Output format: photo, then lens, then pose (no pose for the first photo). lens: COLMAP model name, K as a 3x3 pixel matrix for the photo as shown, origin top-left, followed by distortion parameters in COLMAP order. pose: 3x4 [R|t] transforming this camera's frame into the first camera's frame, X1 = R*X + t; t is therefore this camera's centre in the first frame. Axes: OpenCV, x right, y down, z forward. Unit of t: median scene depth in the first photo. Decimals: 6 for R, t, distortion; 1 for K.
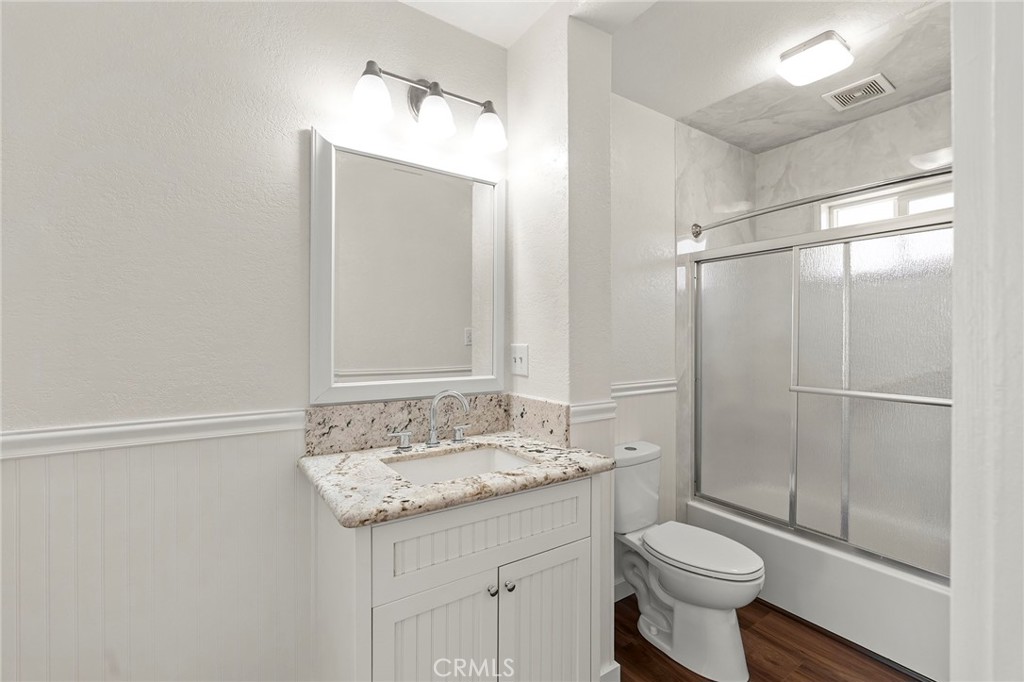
lens RADIAL K [[443.6, 0, 515.8], [0, 443.6, 338.4], [0, 0, 1]] dist [-0.012289, 0.001248]
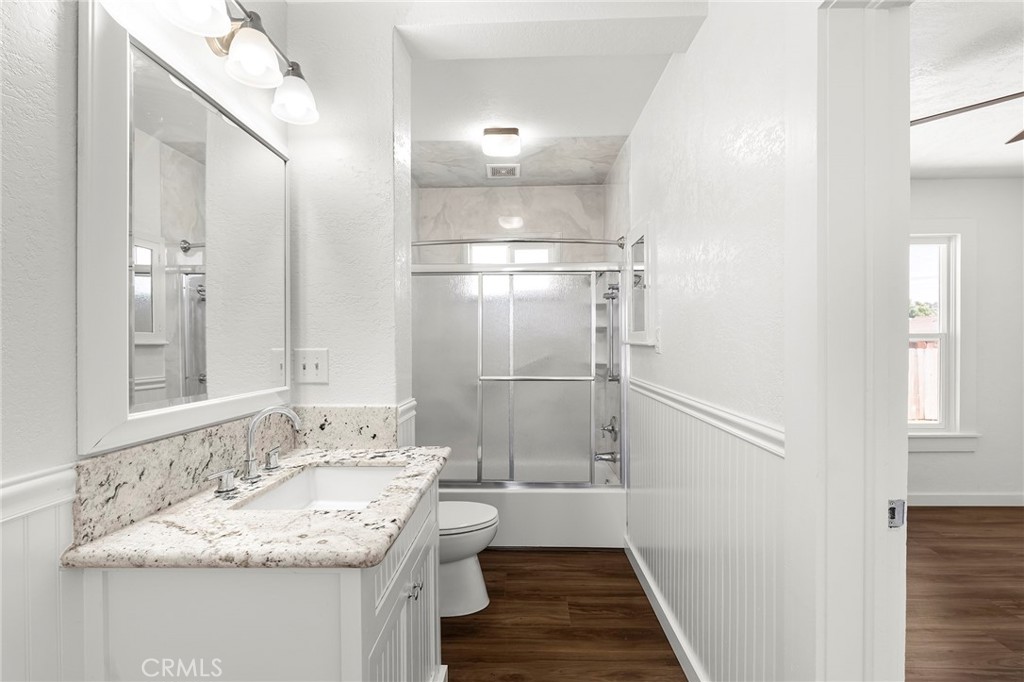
lens RADIAL K [[443.6, 0, 517.4], [0, 443.6, 342.8], [0, 0, 1]] dist [-0.012289, 0.001248]
pose [[0.580360, -0.006111, 0.814337, -0.535573], [0.006749, 0.999974, 0.002693, 0.002220], [-0.814332, 0.003933, 0.580386, 0.171470]]
